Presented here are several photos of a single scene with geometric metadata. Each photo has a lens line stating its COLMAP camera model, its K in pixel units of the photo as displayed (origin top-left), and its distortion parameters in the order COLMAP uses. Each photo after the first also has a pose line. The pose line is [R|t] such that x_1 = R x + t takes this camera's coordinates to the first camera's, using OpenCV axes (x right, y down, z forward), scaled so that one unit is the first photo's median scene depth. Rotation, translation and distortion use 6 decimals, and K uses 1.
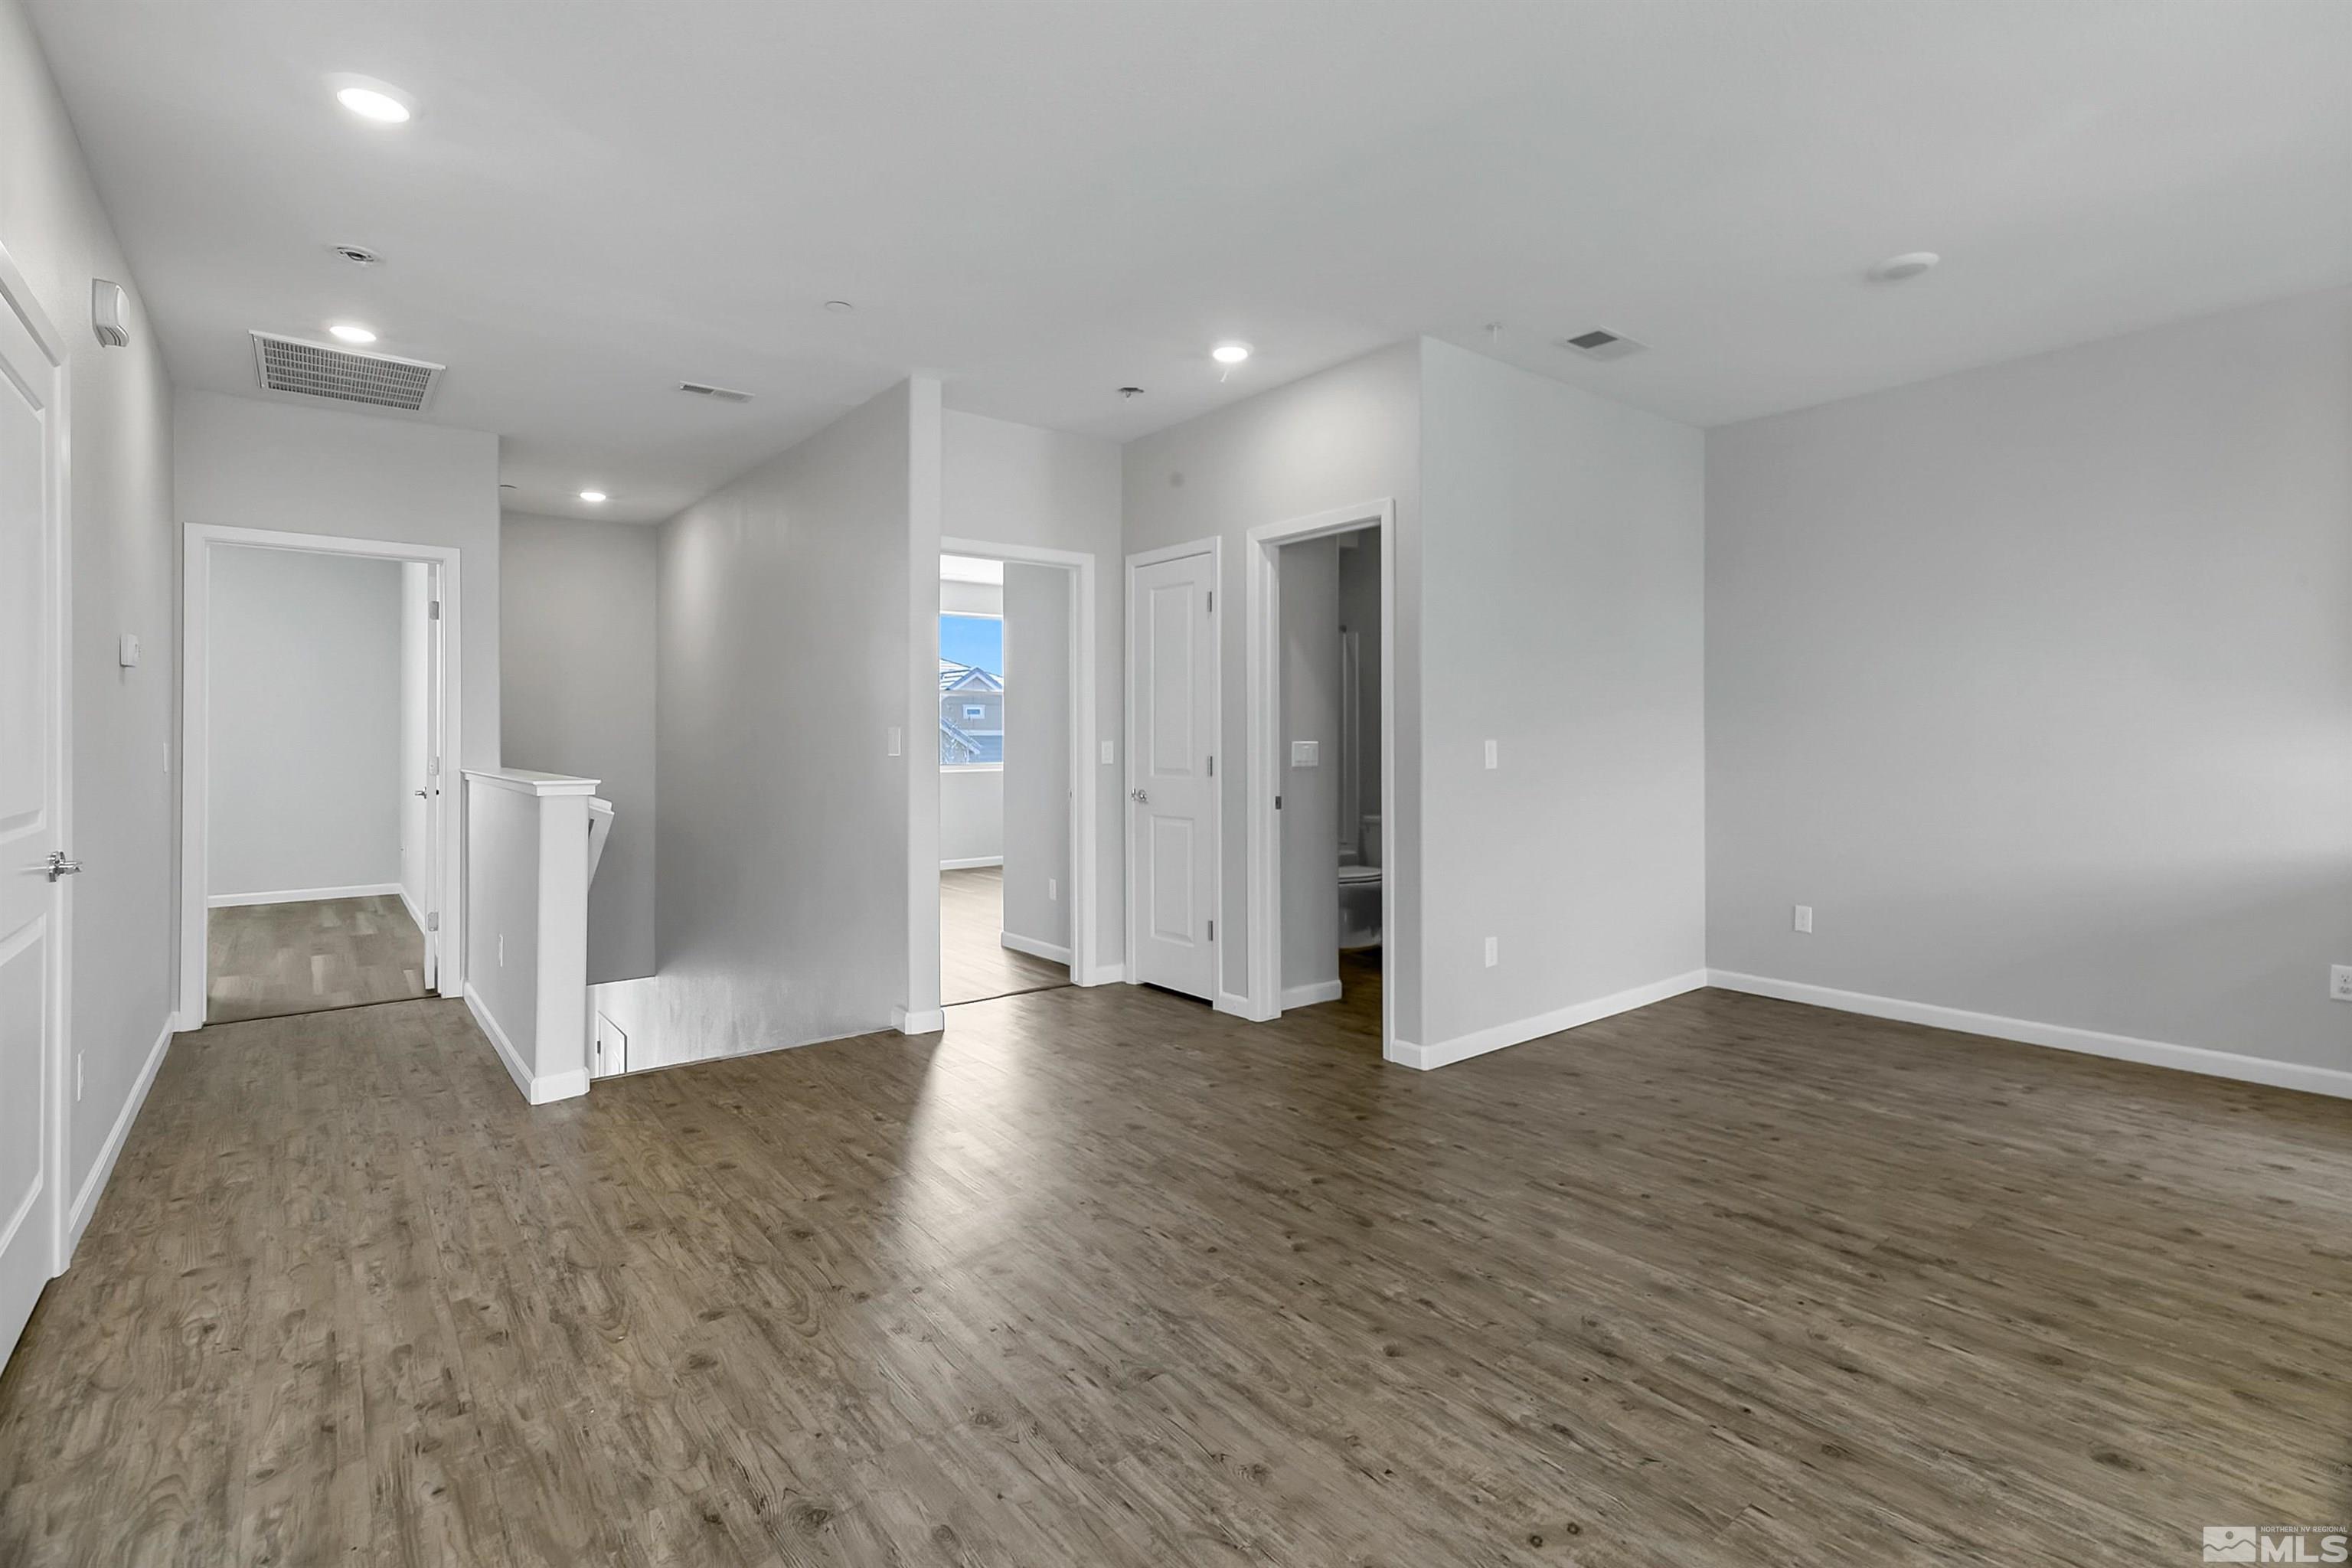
lens RADIAL K [[1134.4, 0, 1248.0], [0, 1134.4, 754.7], [0, 0, 1]] dist [0.029912, -0.001937]
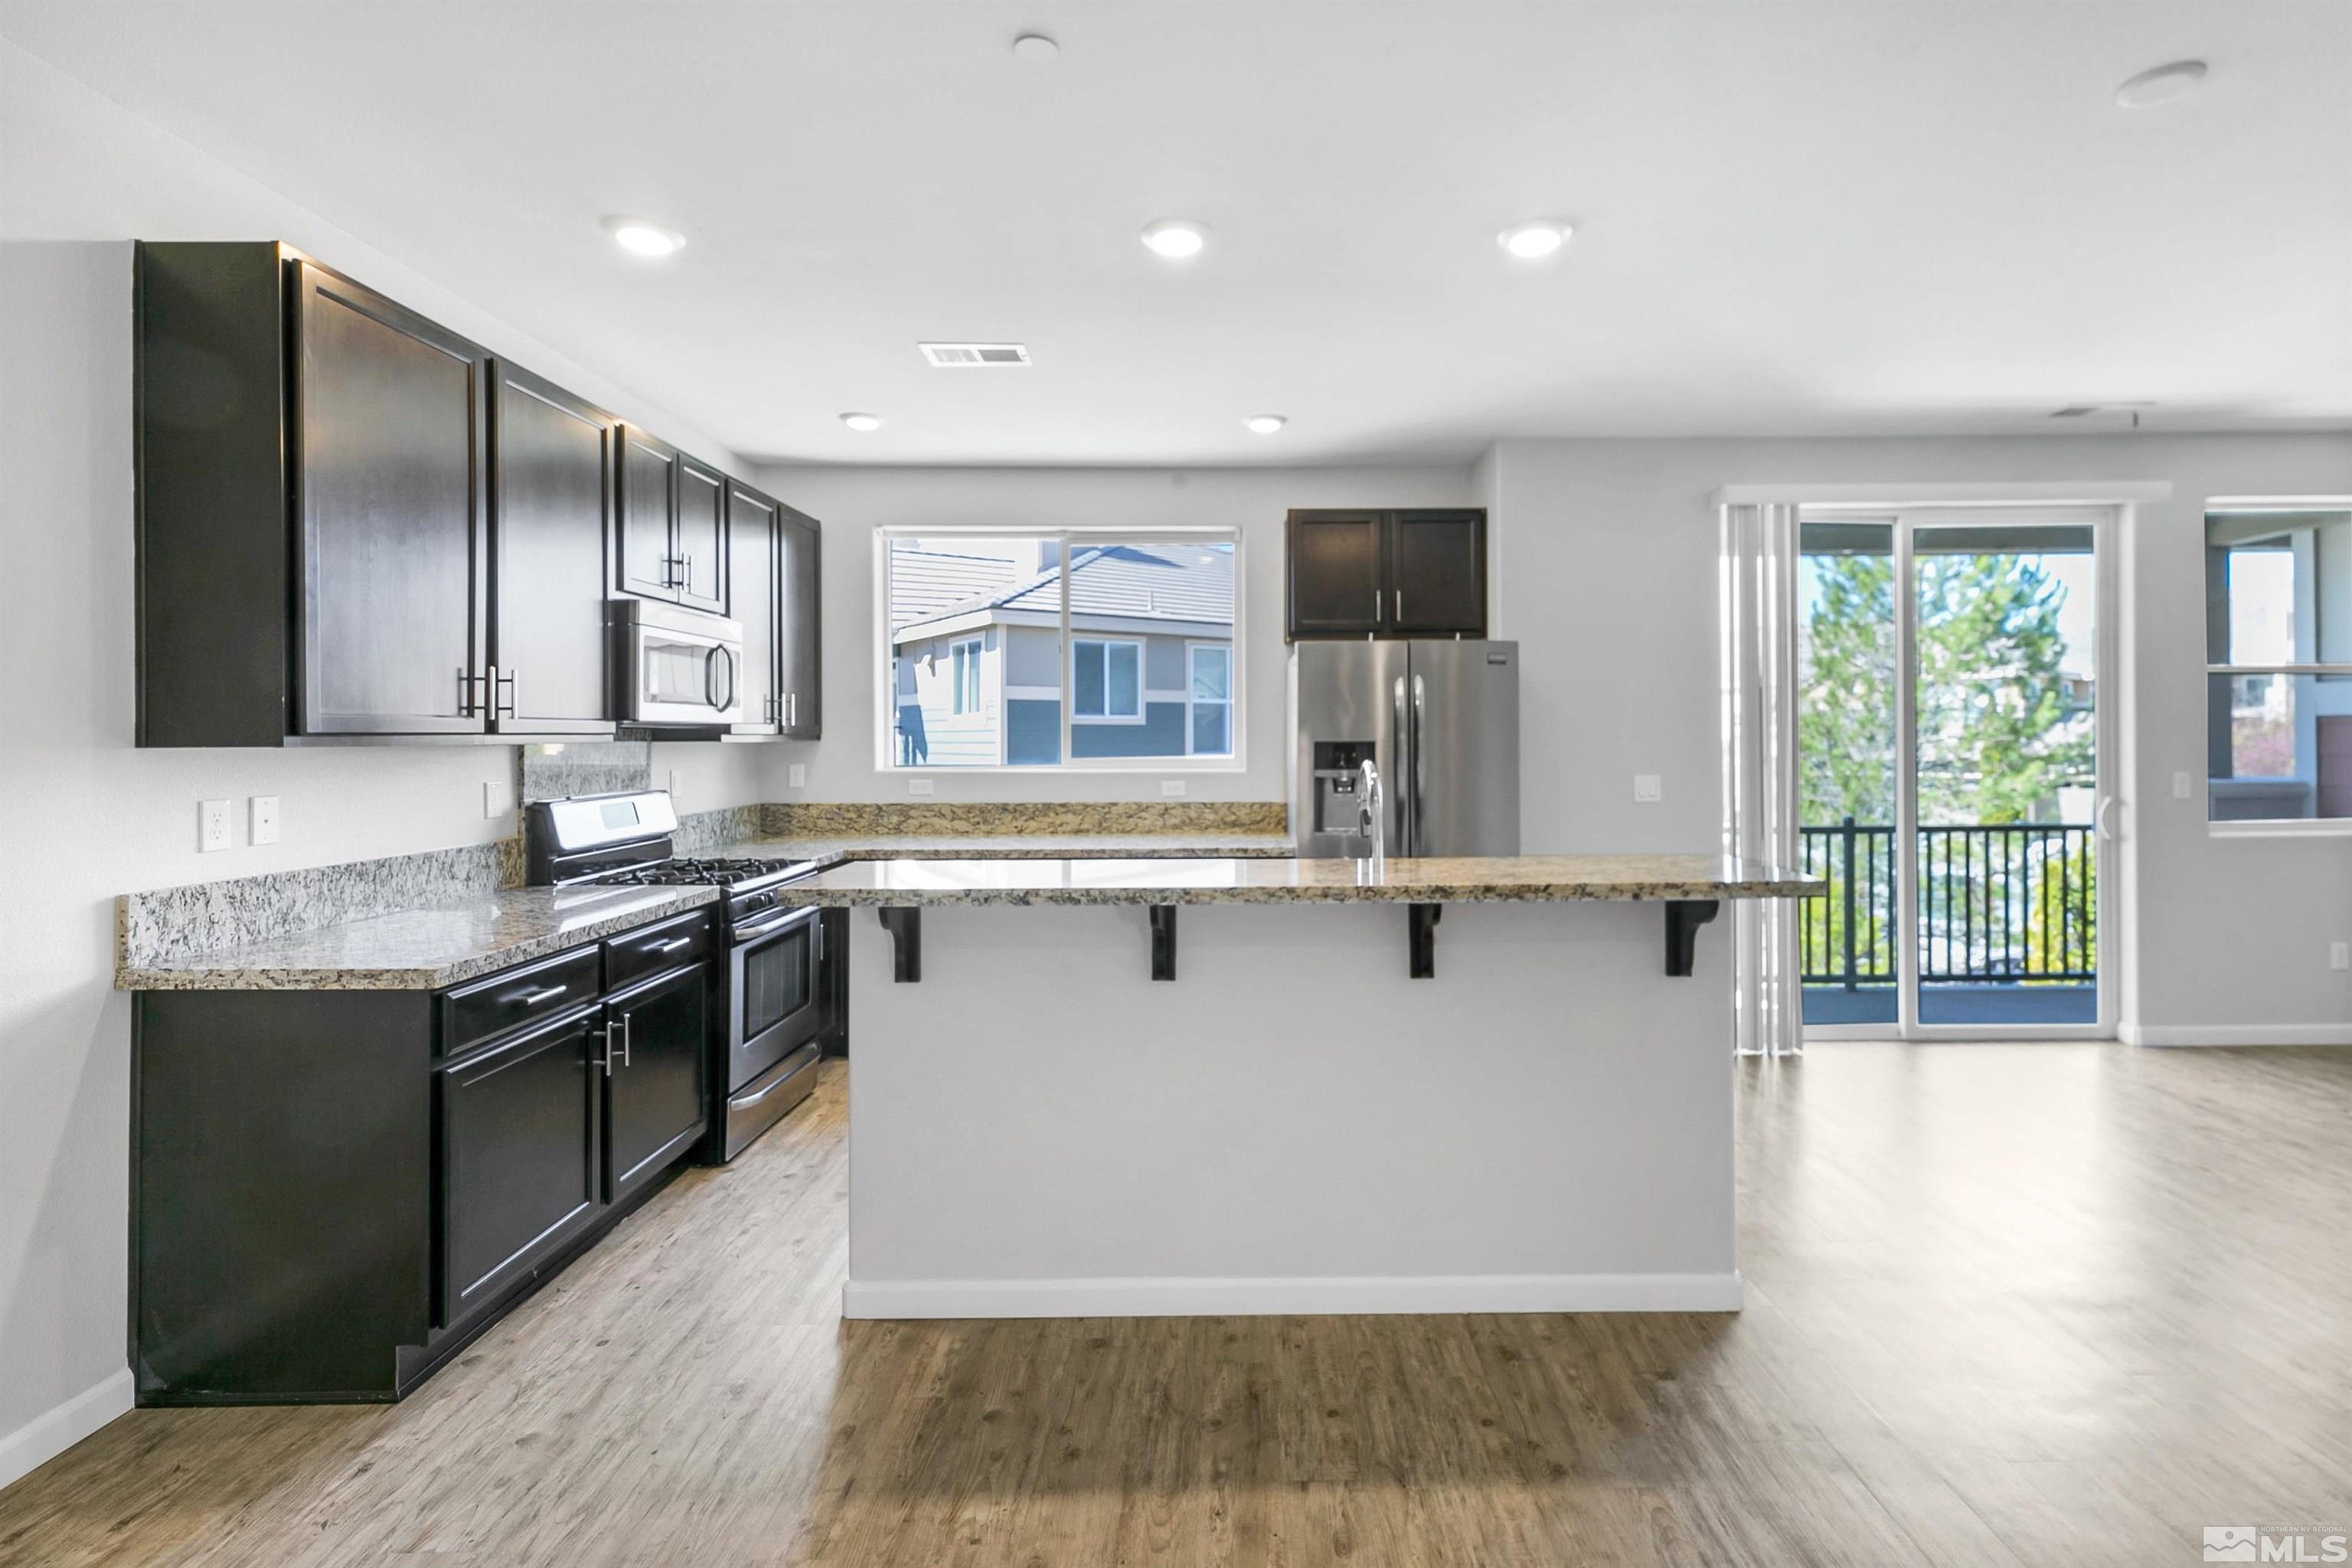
lens RADIAL K [[1094.1, 0, 1227.8], [0, 1094.1, 733.9], [0, 0, 1]] dist [0.002241, 0.000499]
pose [[-0.763922, 0.011815, 0.645201, 0.240108], [0.020366, 0.999776, 0.005806, -0.072524], [-0.644987, 0.017575, -0.763991, 1.170300]]
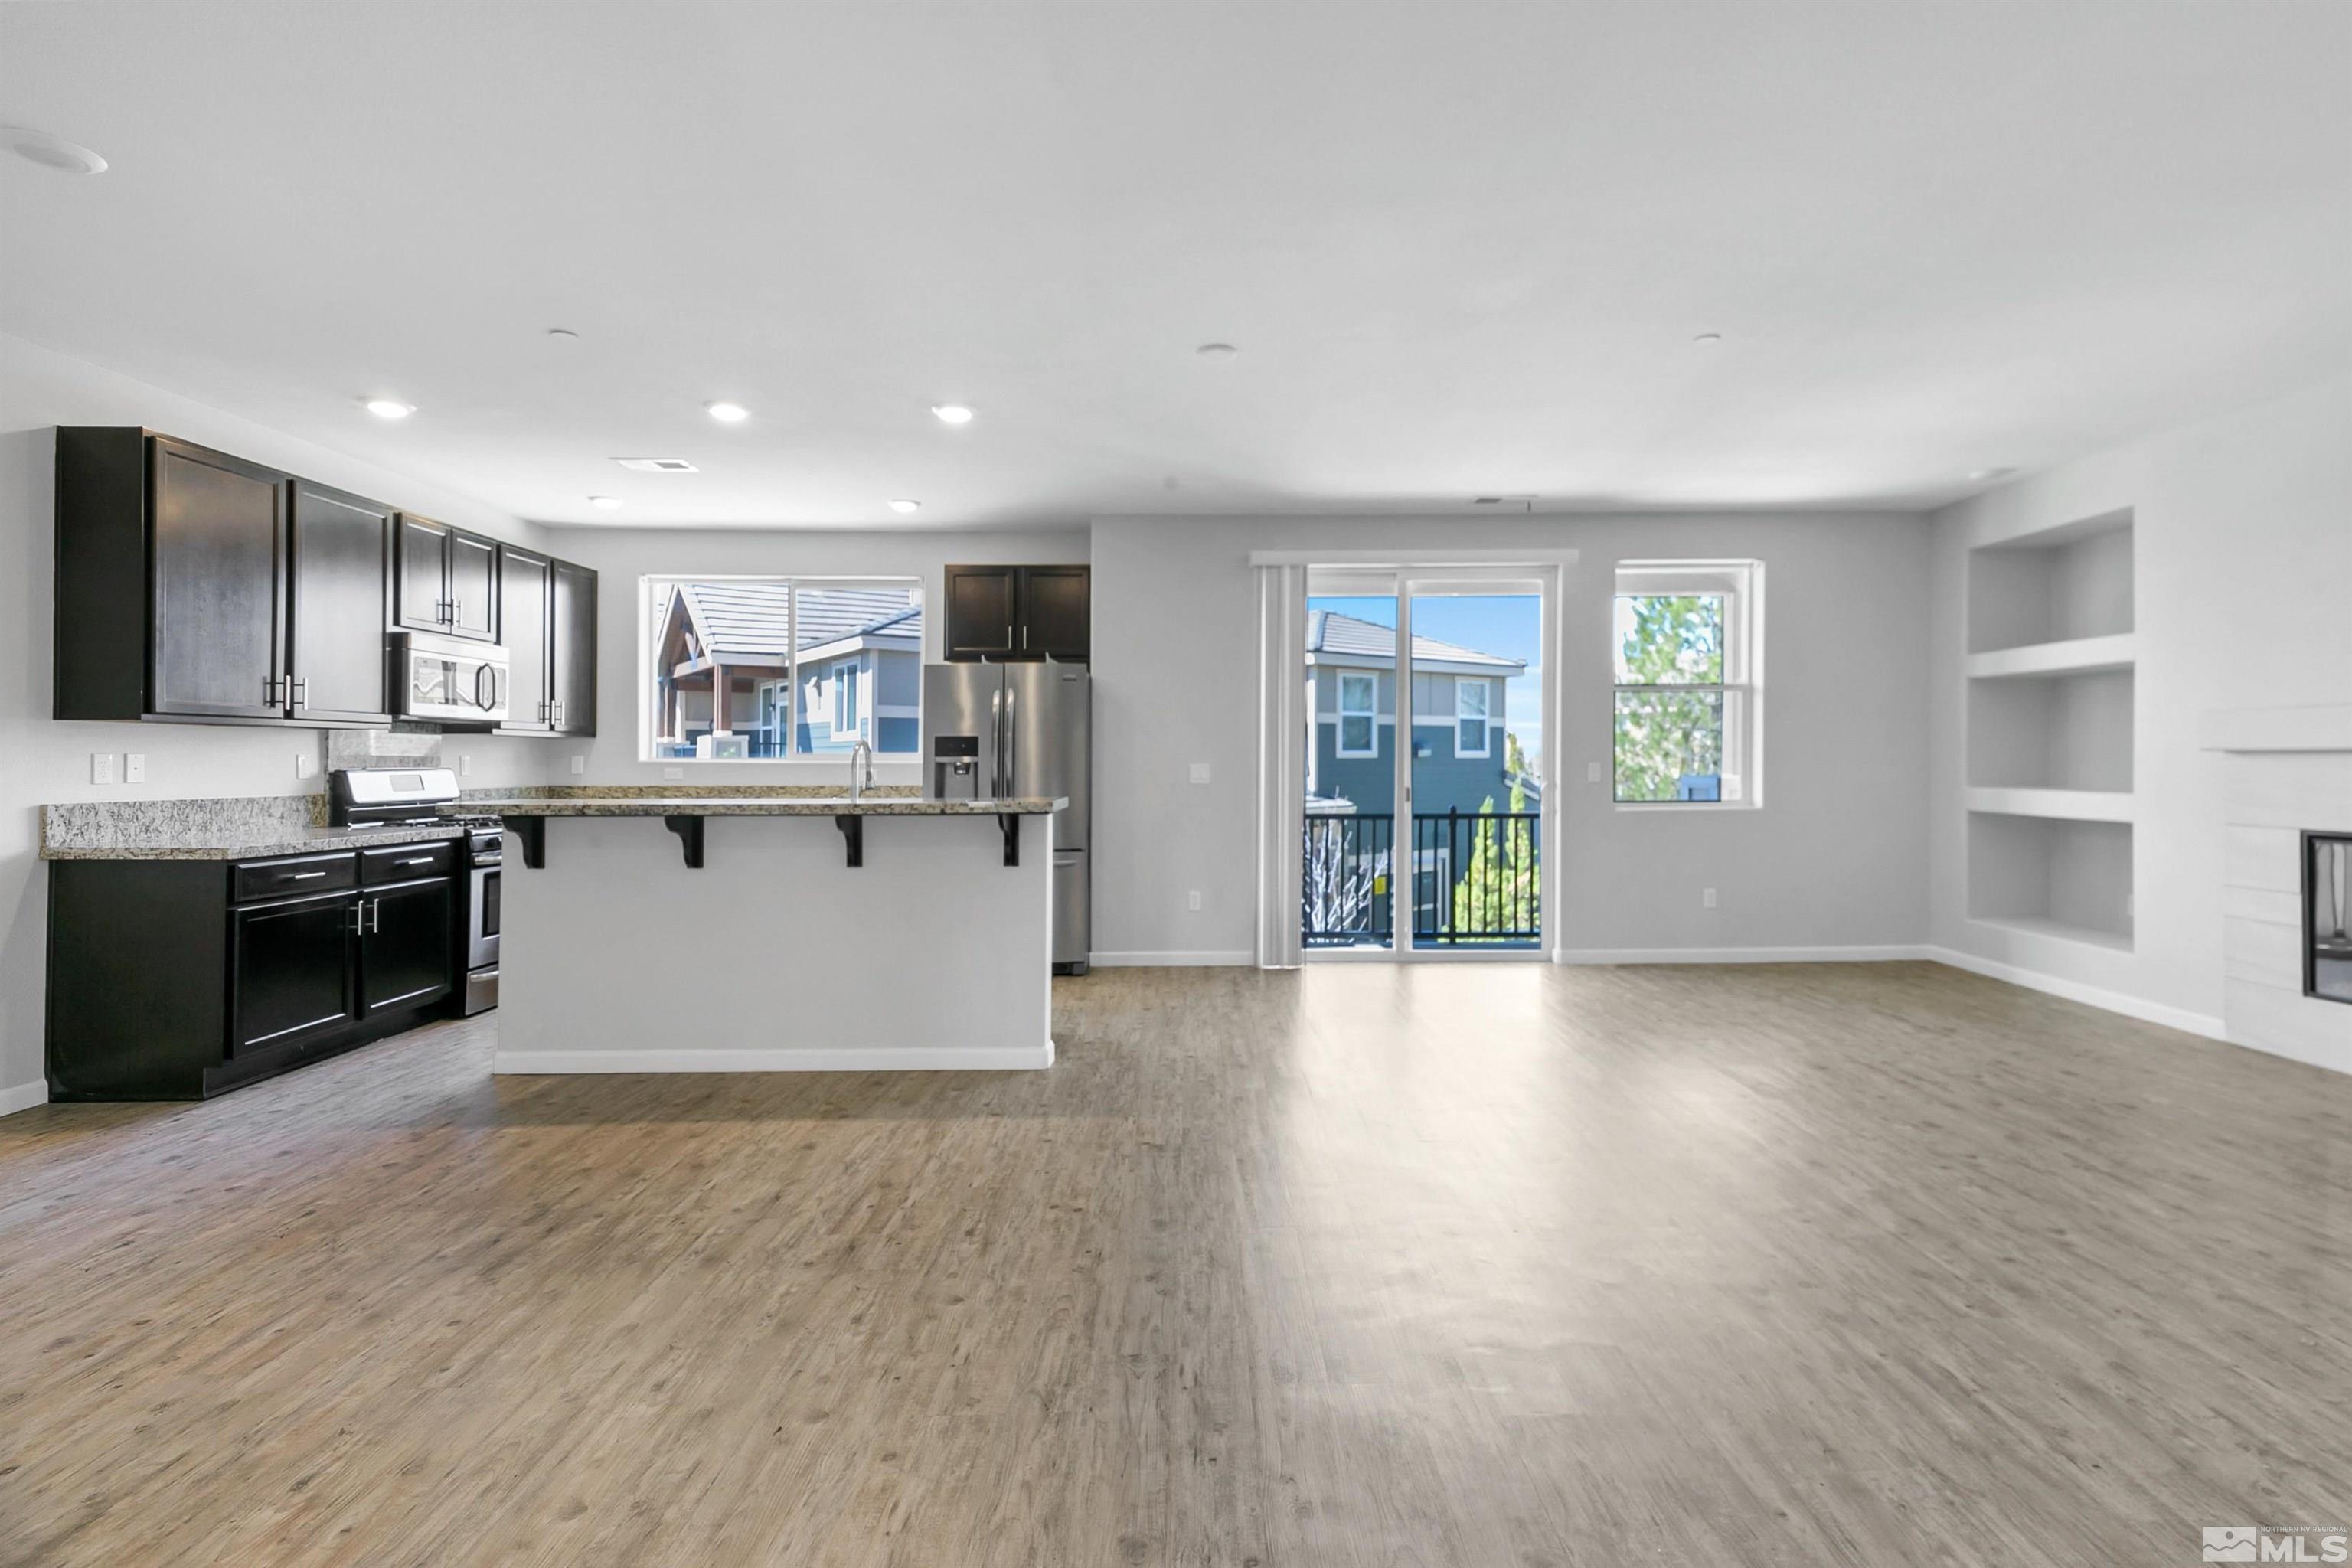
lens RADIAL K [[1096.6, 0, 1217.1], [0, 1096.6, 750.0], [0, 0, 1]] dist [-0.000715, 0.001290]
pose [[-0.778254, 0.014601, 0.627780, -0.559751], [0.016685, 0.999857, -0.002571, -0.013945], [-0.627728, 0.008474, -0.778387, 1.223409]]
